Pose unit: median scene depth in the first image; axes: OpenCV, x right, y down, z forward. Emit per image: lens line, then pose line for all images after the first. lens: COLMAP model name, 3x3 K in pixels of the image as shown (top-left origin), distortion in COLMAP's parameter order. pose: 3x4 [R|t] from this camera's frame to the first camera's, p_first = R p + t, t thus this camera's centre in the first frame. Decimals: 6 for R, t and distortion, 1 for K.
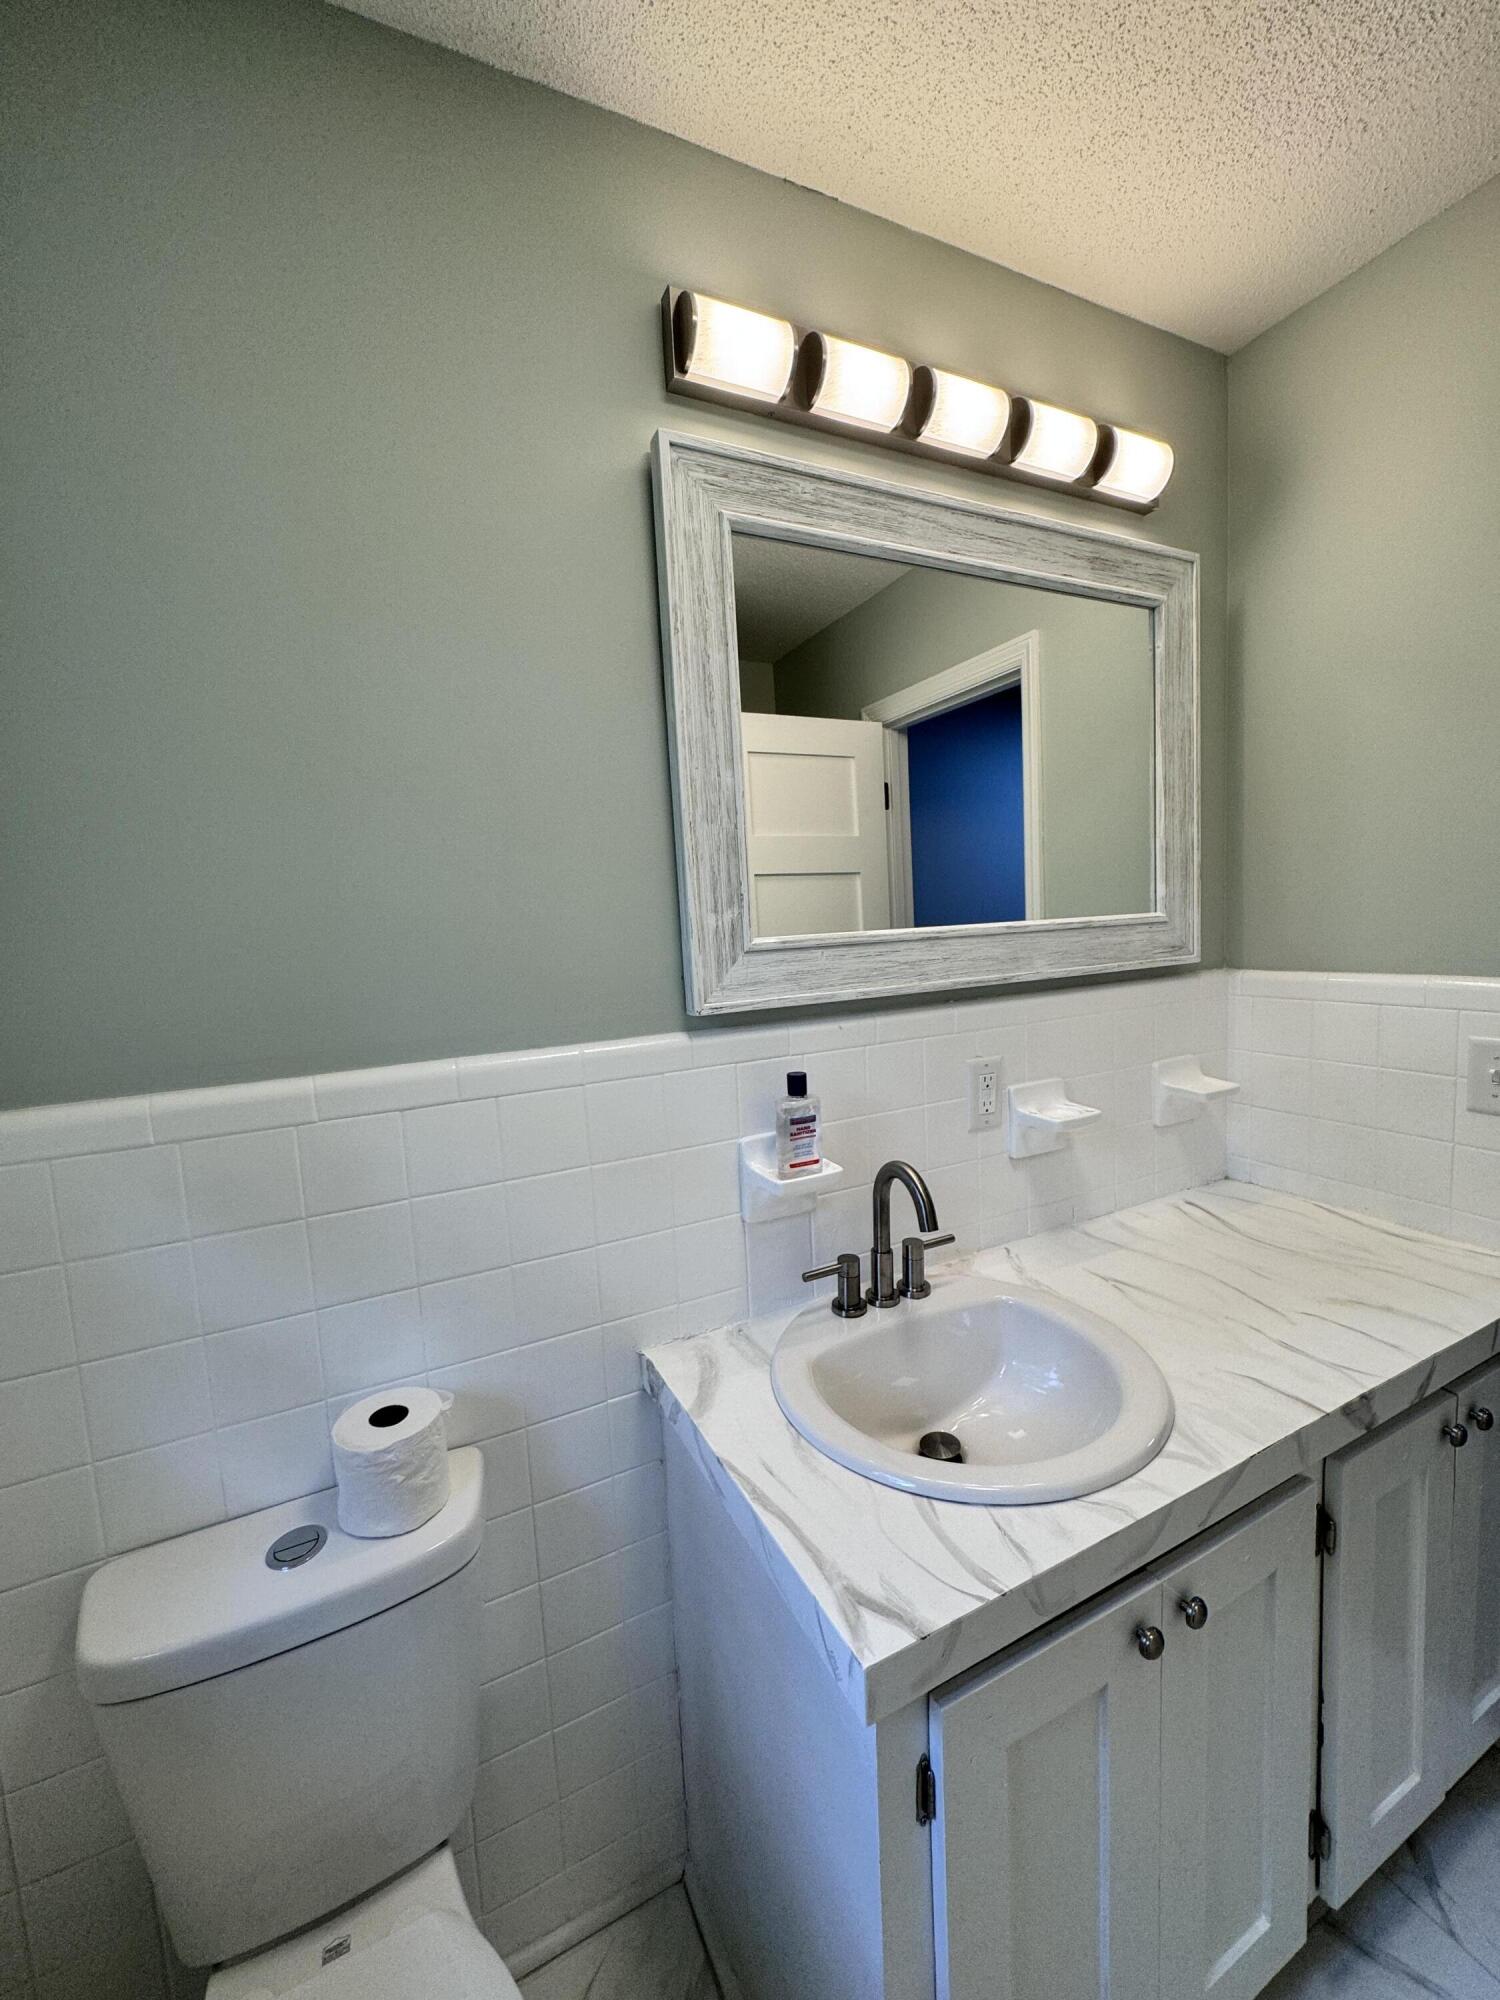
lens RADIAL K [[798.2, 0, 751.6], [0, 798.2, 997.0], [0, 0, 1]] dist [-0.001945, 0.000343]
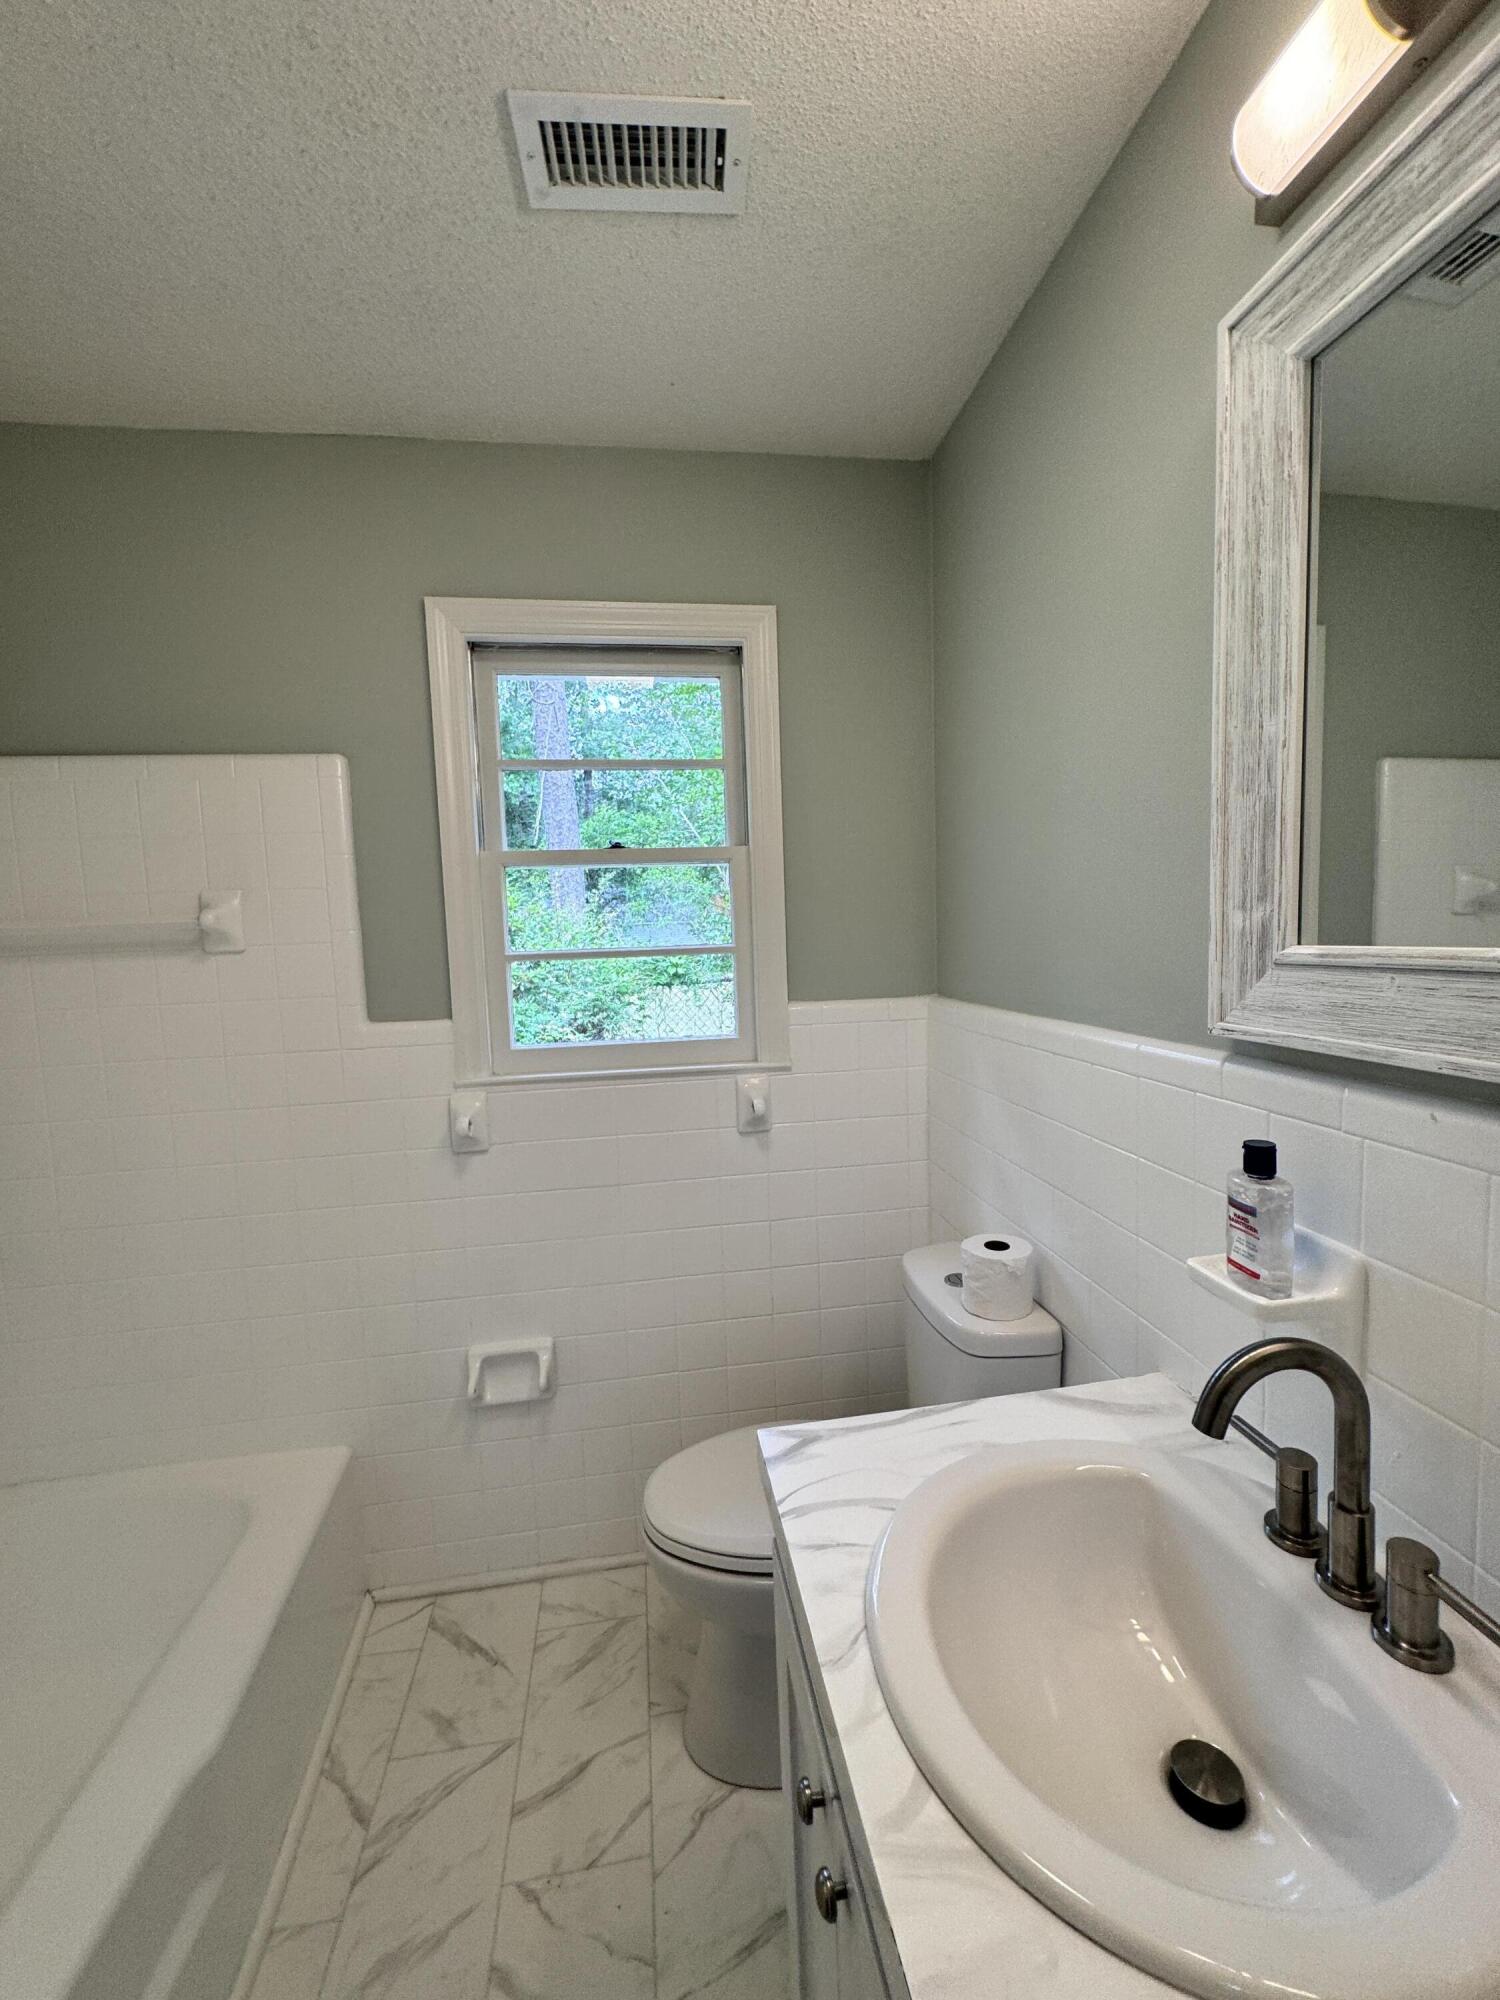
lens RADIAL K [[798.2, 0, 752.7], [0, 798.2, 998.5], [0, 0, 1]] dist [-0.001945, 0.000343]
pose [[-0.293776, 0.139120, -0.945696, 0.796133], [-0.042986, 0.986428, 0.158465, -0.116101], [0.954907, 0.087205, -0.283808, 0.731376]]
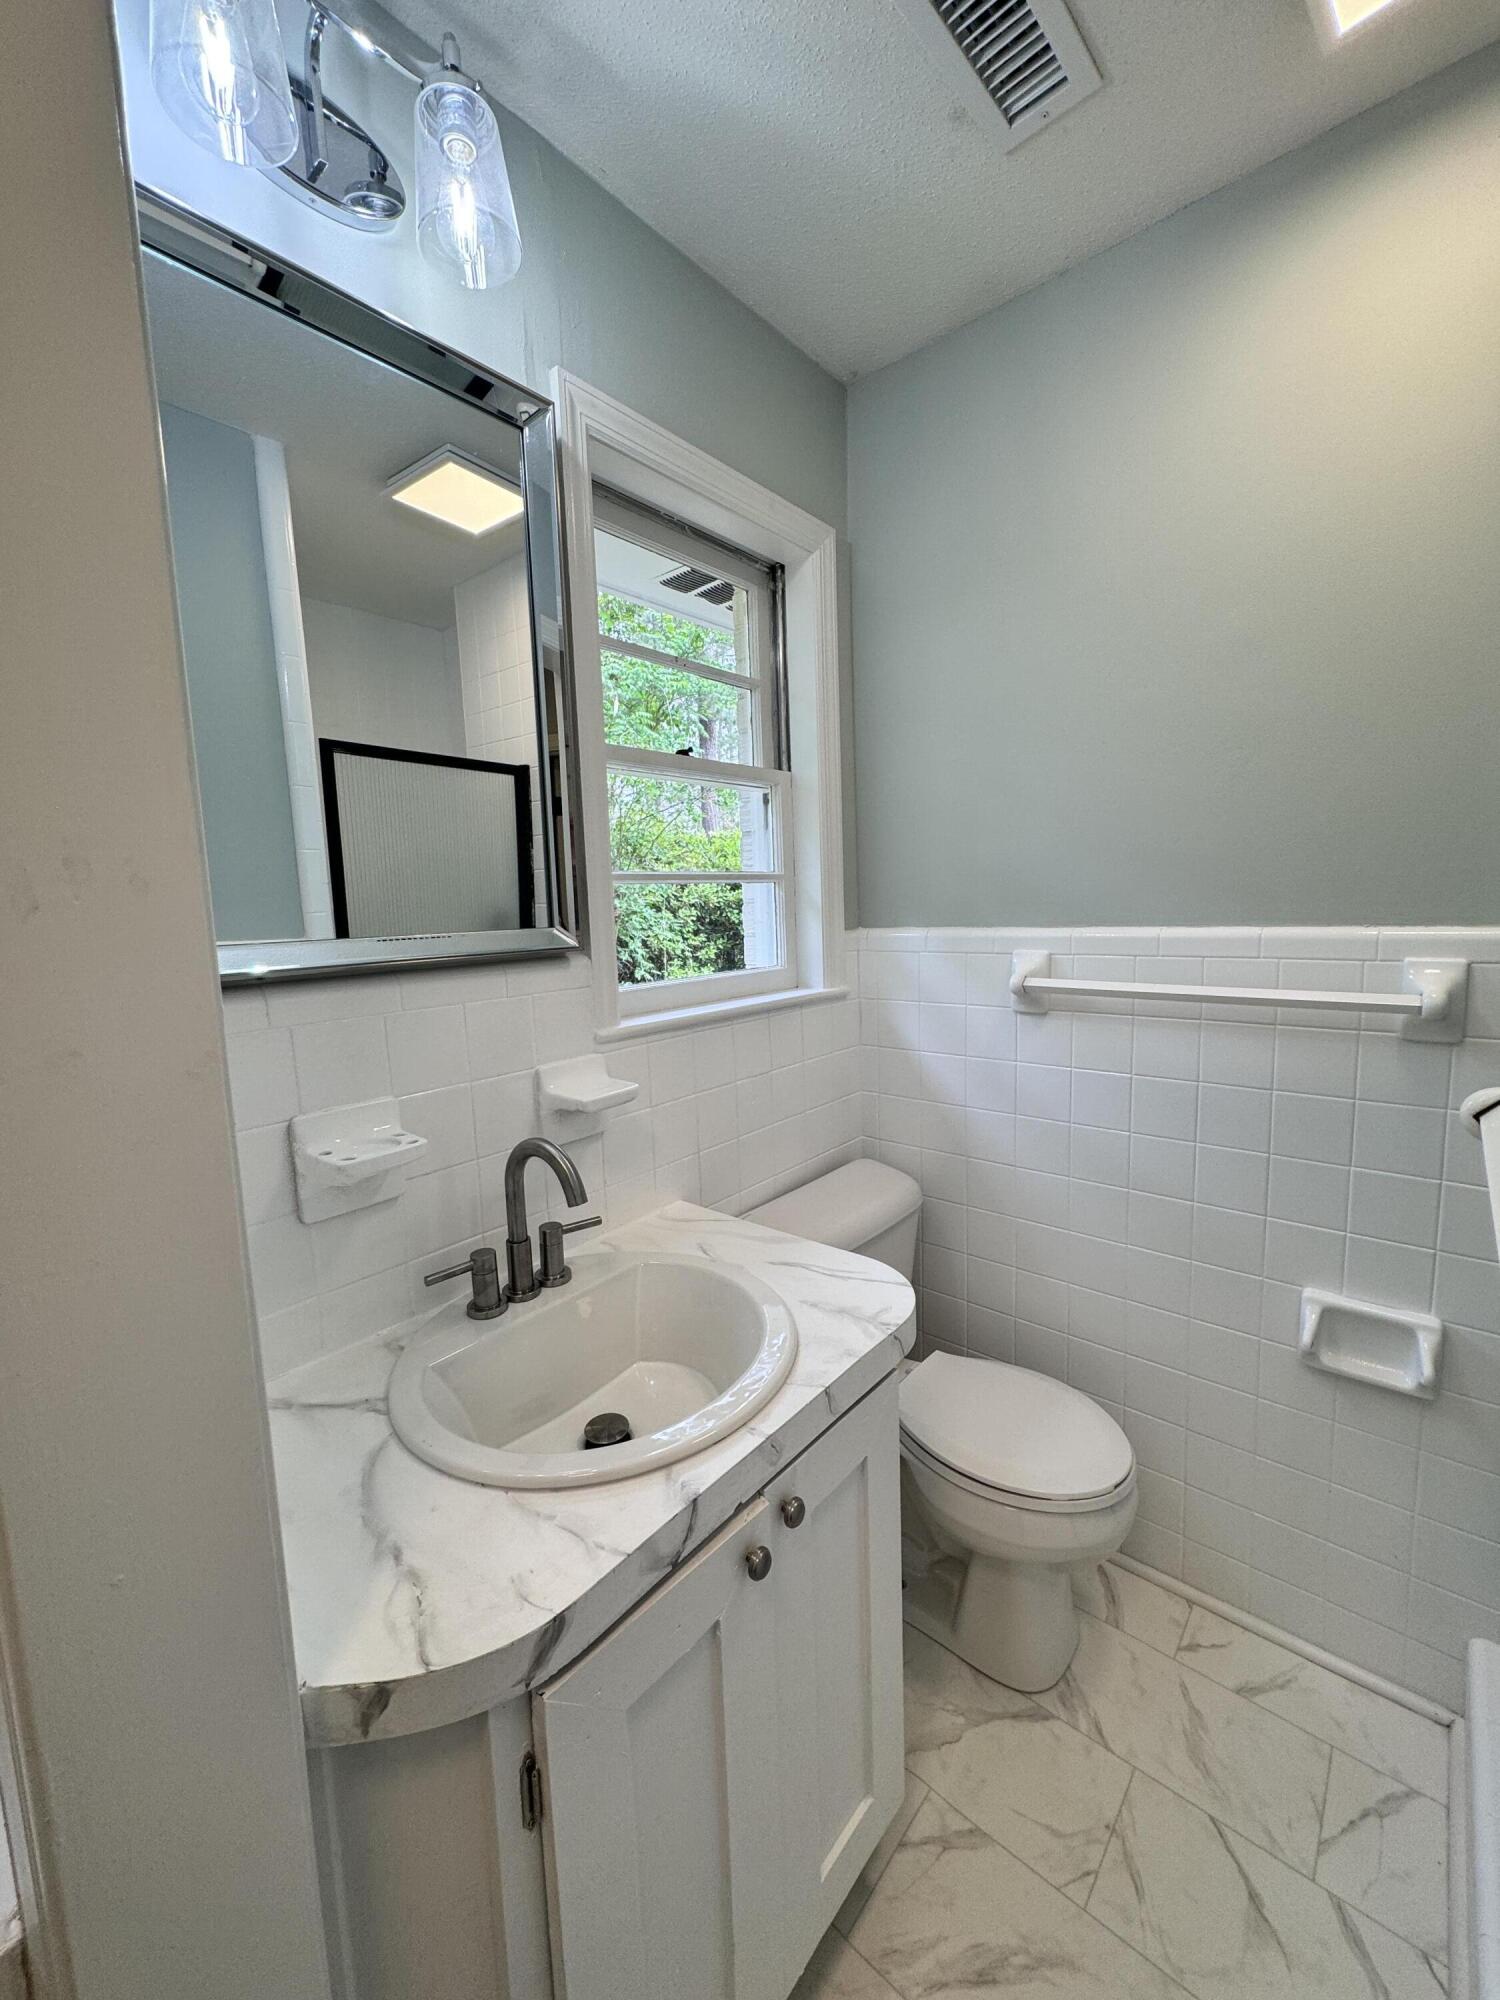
lens RADIAL K [[798.2, 0, 756.0], [0, 798.2, 989.7], [0, 0, 1]] dist [-0.001945, 0.000343]
pose [[0.400167, 0.143726, -0.905102, 0.763401], [-0.087406, 0.989109, 0.118422, 0.114660], [0.912264, 0.031723, 0.408372, -0.867577]]
